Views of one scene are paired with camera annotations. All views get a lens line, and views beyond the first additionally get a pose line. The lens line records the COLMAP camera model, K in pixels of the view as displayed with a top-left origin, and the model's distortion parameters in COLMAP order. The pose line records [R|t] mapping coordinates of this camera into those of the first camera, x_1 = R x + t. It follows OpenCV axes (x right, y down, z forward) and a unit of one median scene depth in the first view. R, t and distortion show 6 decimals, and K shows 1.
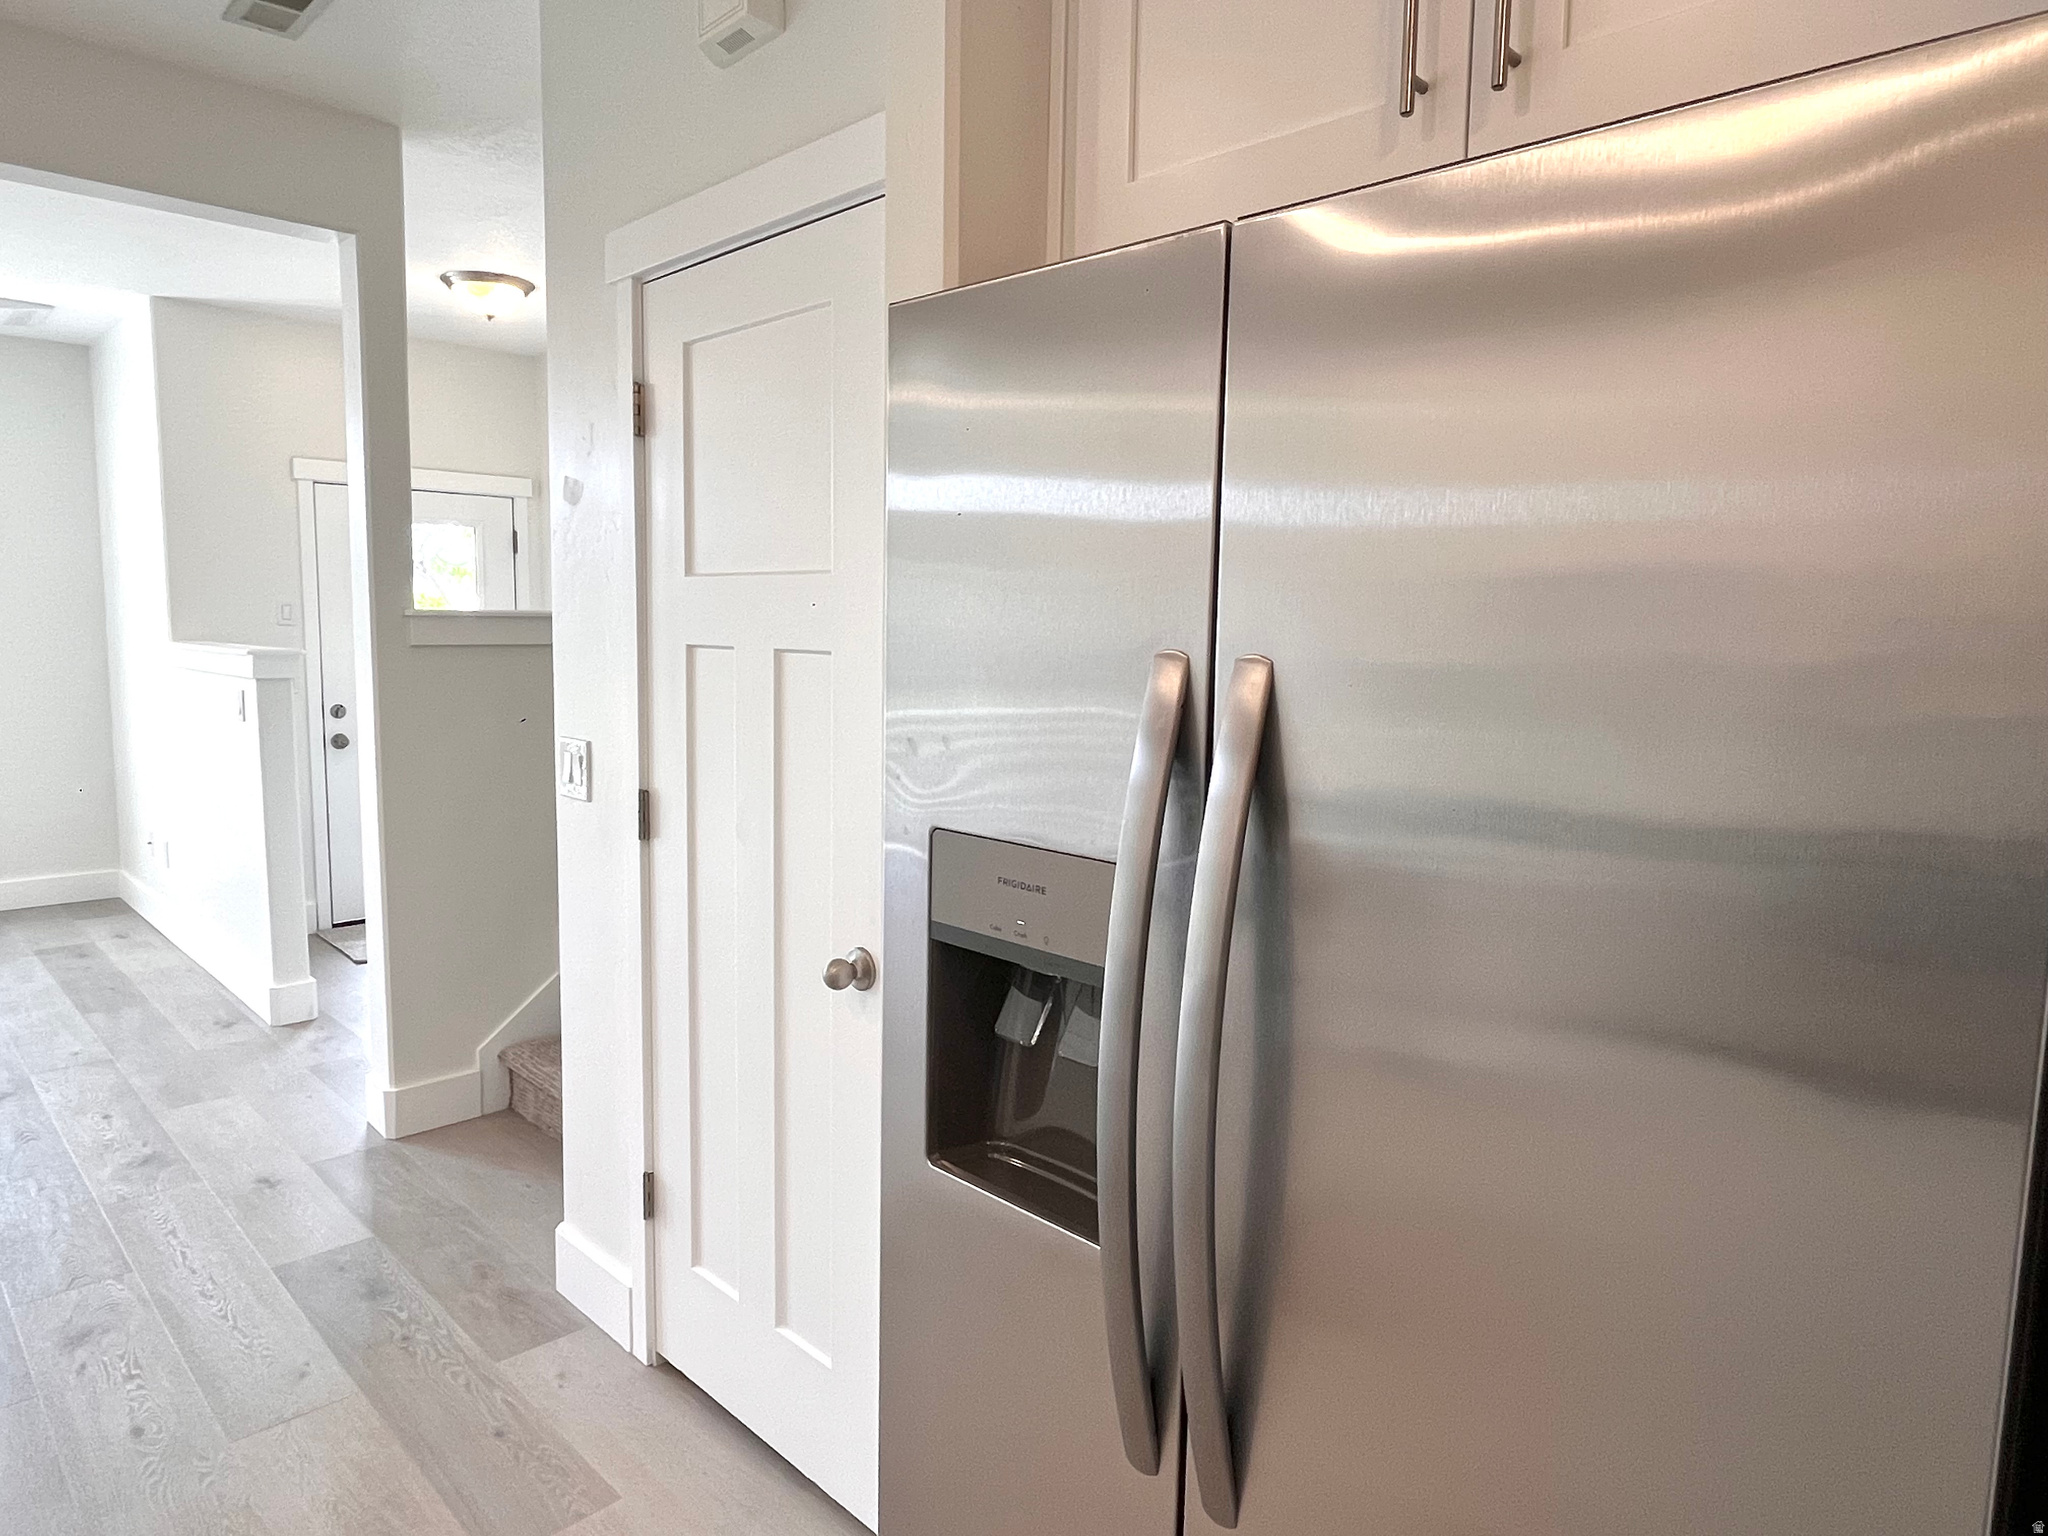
lens RADIAL K [[1242.6, 0, 1009.6], [0, 1242.6, 752.0], [0, 0, 1]] dist [-0.000713, -0.000652]
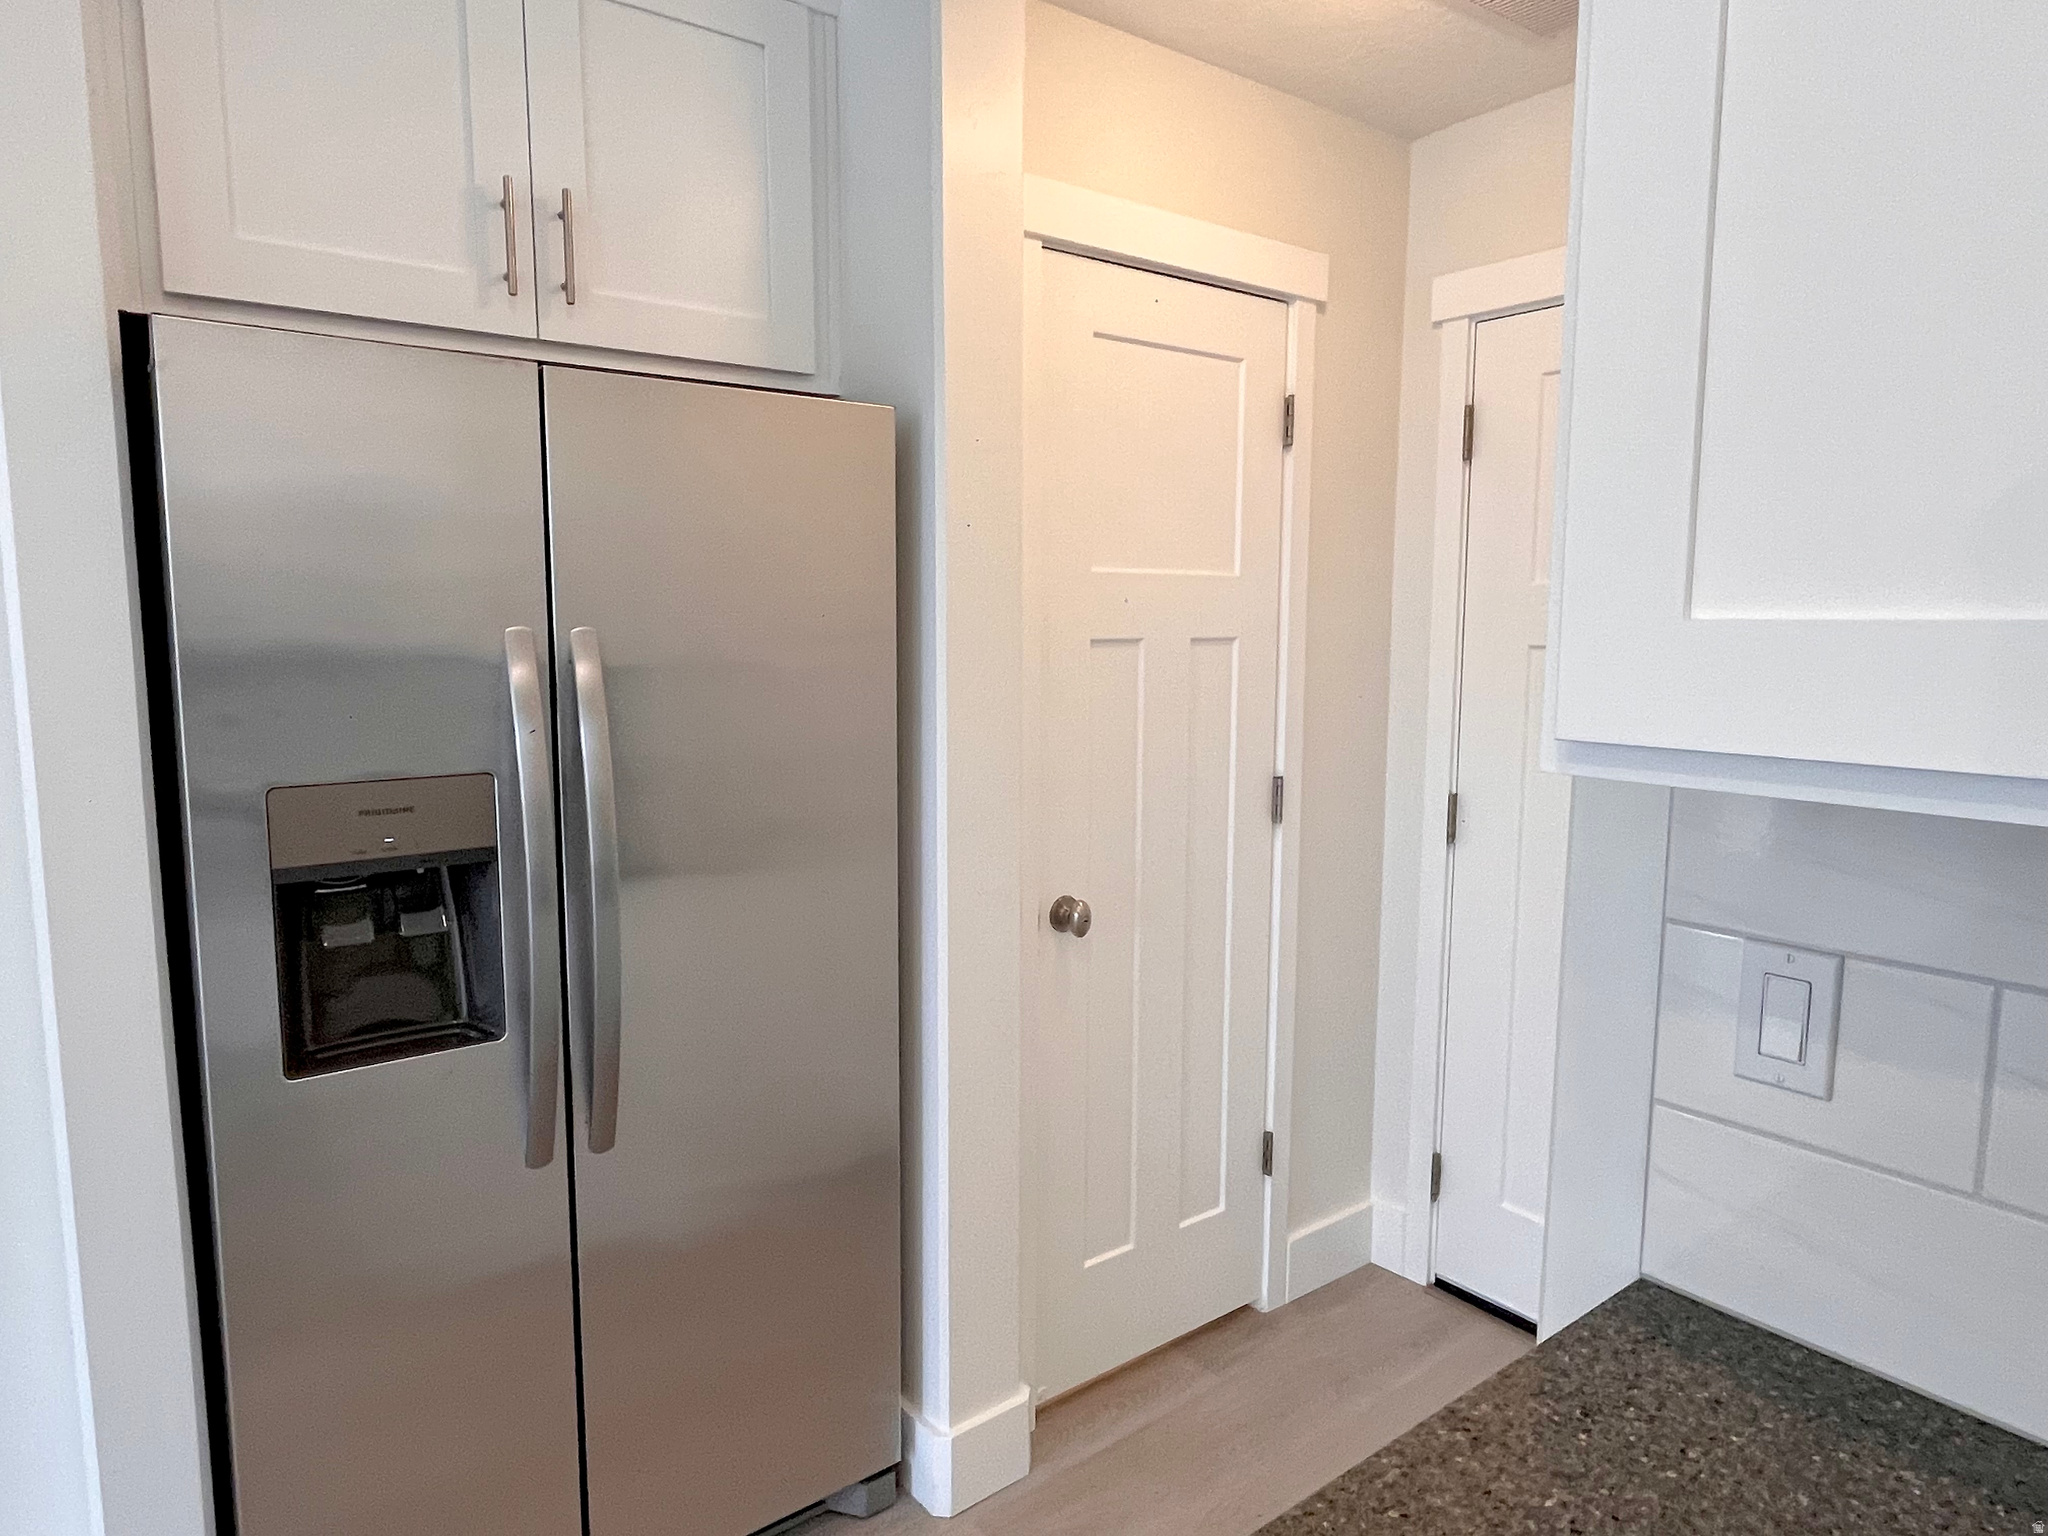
lens RADIAL K [[1238.2, 0, 1012.4], [0, 1238.2, 761.7], [0, 0, 1]] dist [-0.007280, -0.003041]
pose [[0.124937, -0.132644, 0.983258, -0.364776], [0.106948, 0.987049, 0.119566, -0.008393], [-0.986384, 0.090219, 0.137505, 0.054626]]
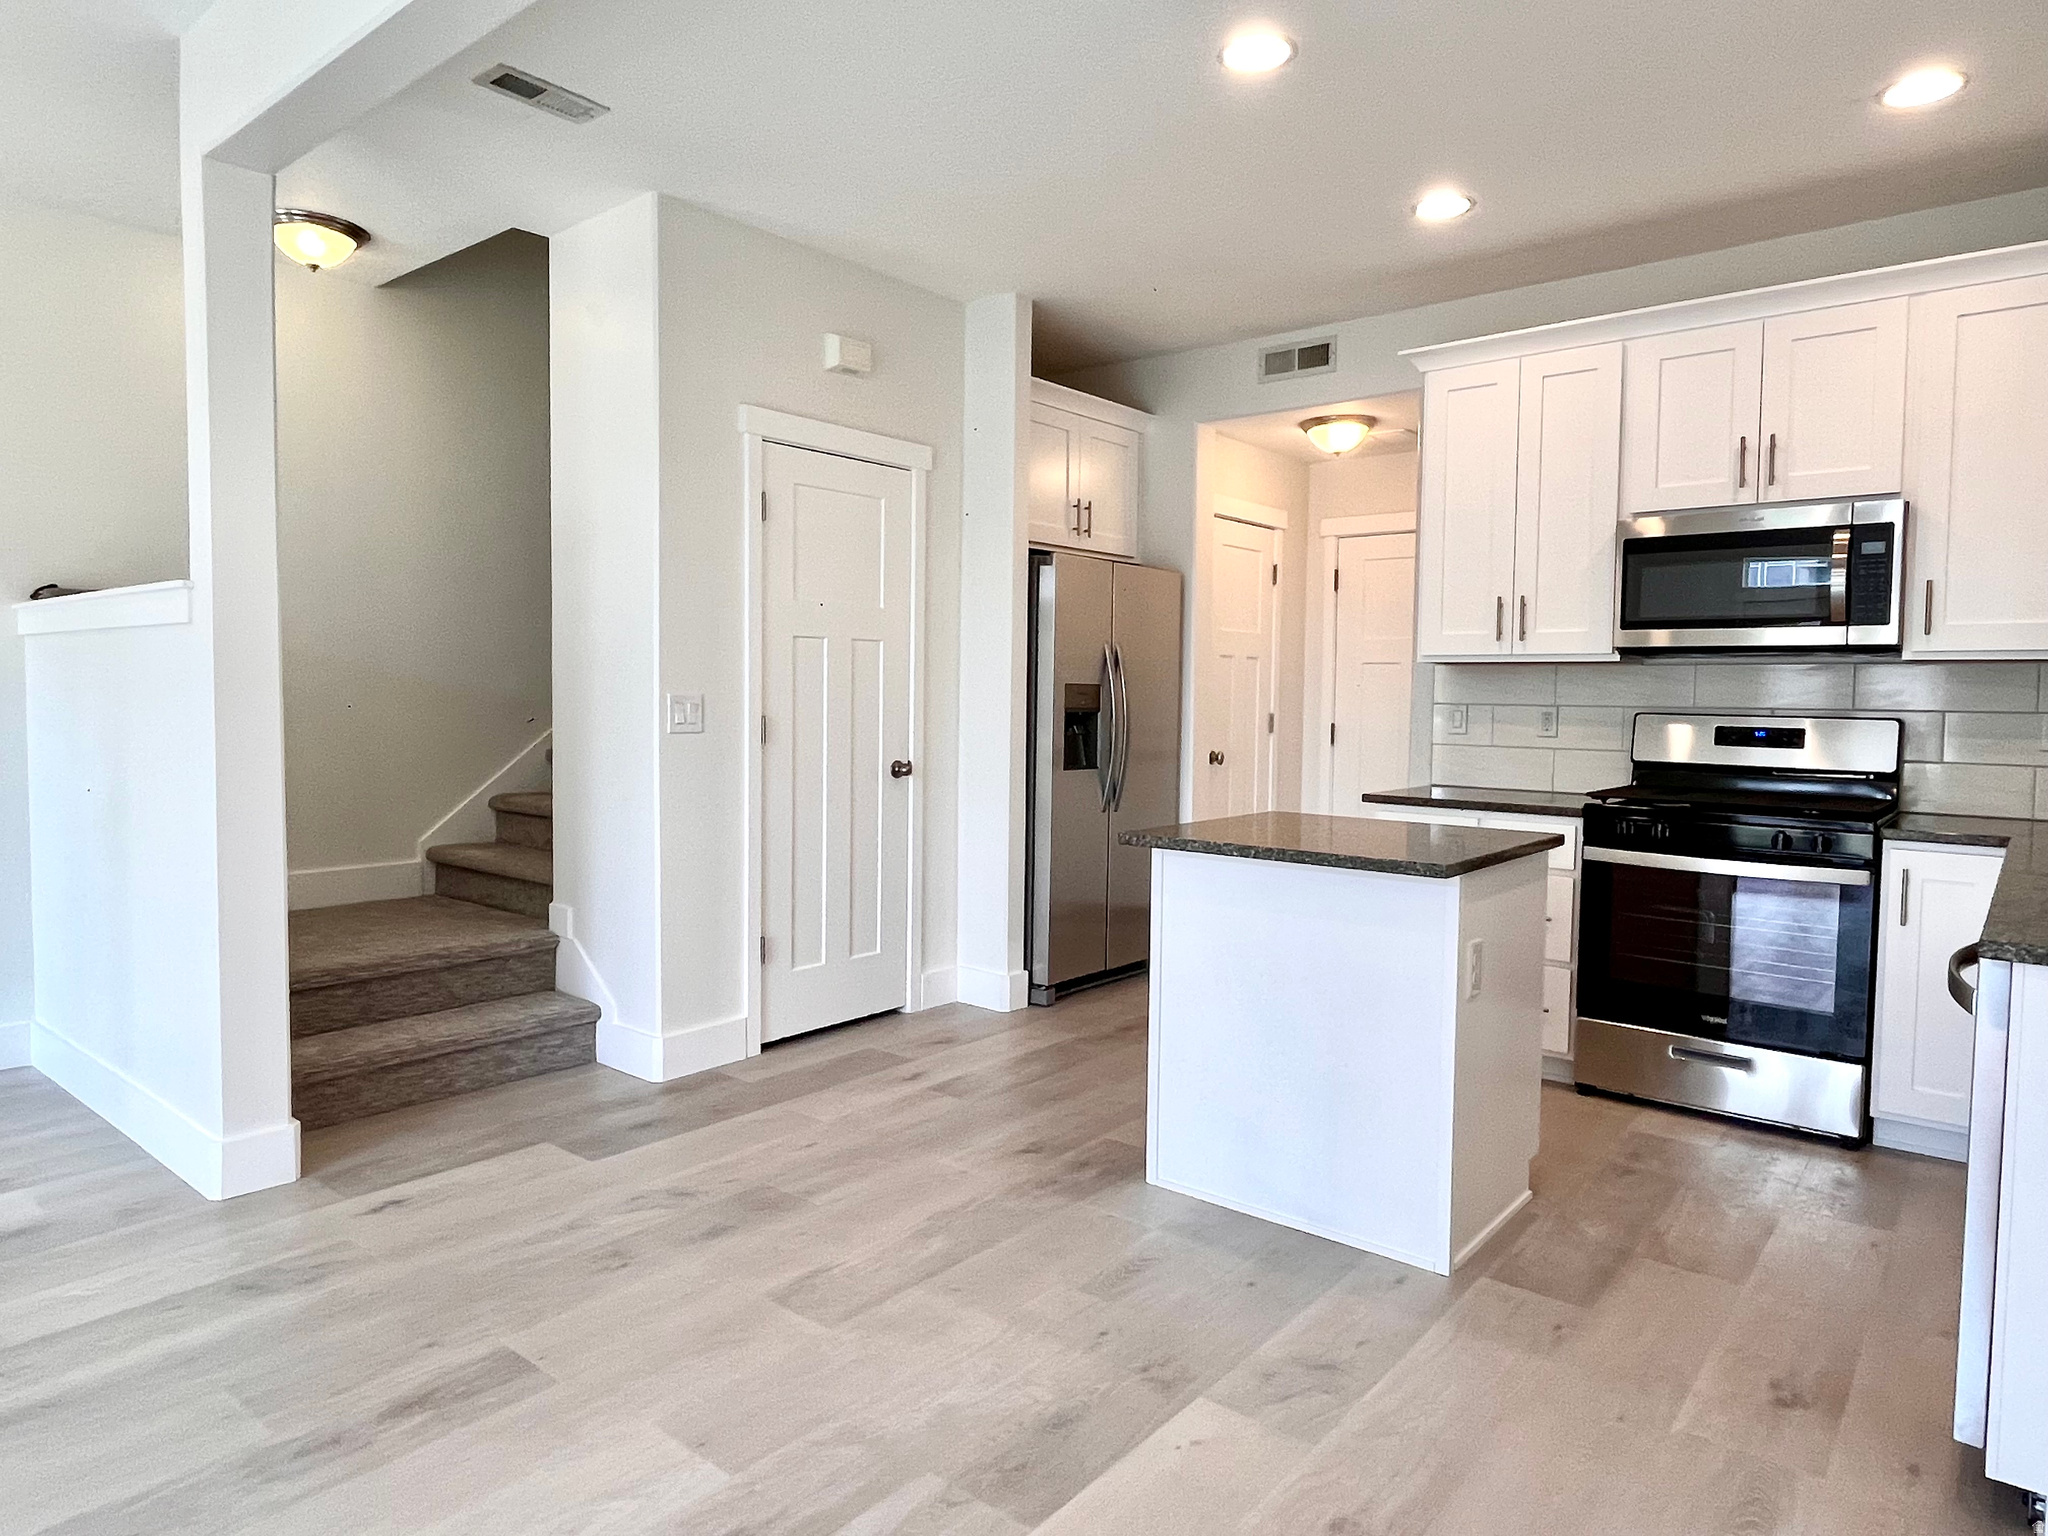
lens RADIAL K [[1242.6, 0, 1009.6], [0, 1242.6, 752.0], [0, 0, 1]] dist [-0.000713, -0.000652]
pose [[-0.096004, -0.065236, 0.993241, -1.331459], [0.091912, 0.993006, 0.074105, -0.011077], [-0.991128, 0.098405, -0.089337, 0.512857]]
